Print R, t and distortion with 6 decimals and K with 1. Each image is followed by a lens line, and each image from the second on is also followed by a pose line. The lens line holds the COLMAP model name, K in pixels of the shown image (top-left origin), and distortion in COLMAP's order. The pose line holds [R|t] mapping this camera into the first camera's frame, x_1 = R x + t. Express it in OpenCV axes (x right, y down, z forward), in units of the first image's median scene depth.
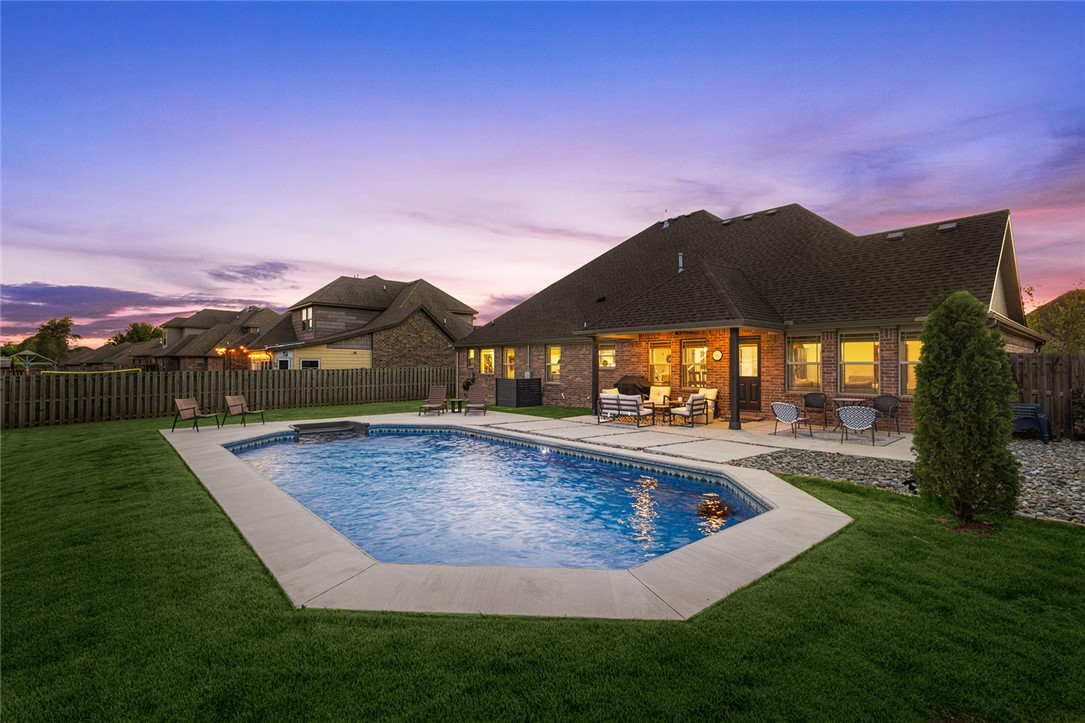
lens RADIAL K [[500.3, 0, 539.8], [0, 500.3, 360.1], [0, 0, 1]] dist [-0.003080, -0.000335]
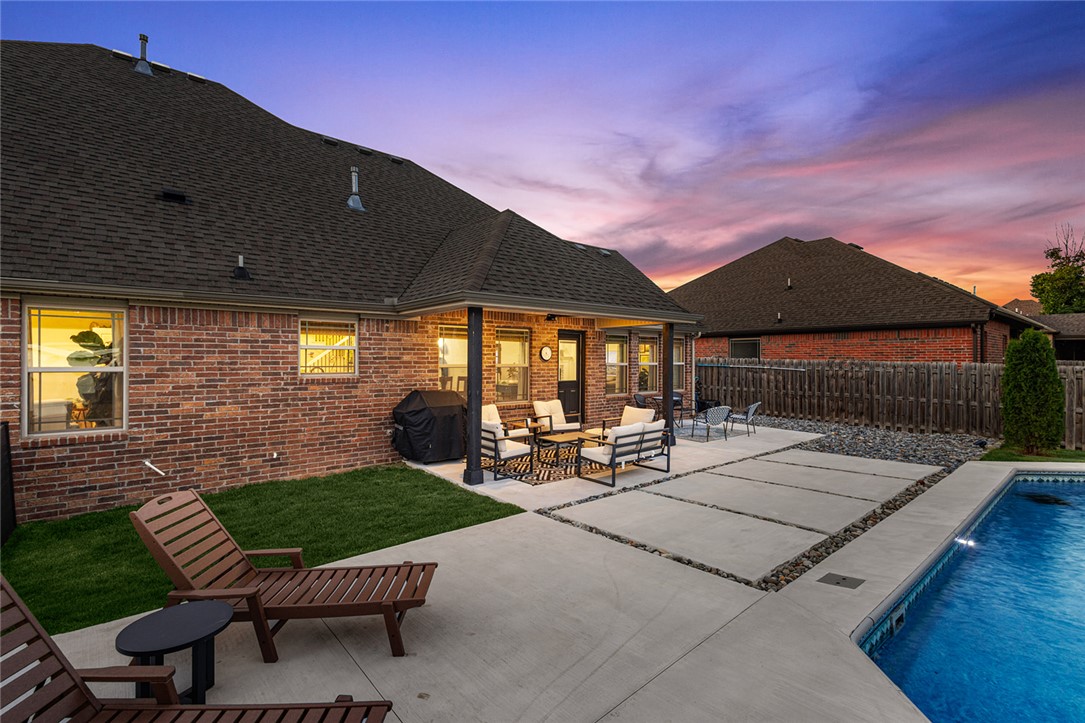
lens RADIAL K [[500.3, 0, 539.8], [0, 500.3, 360.1], [0, 0, 1]] dist [-0.003080, -0.000335]
pose [[-0.000798, -0.011101, 0.999938, -0.260617], [-0.017223, 0.999790, 0.011086, -0.005479], [-0.999851, -0.017213, -0.000989, 0.714648]]
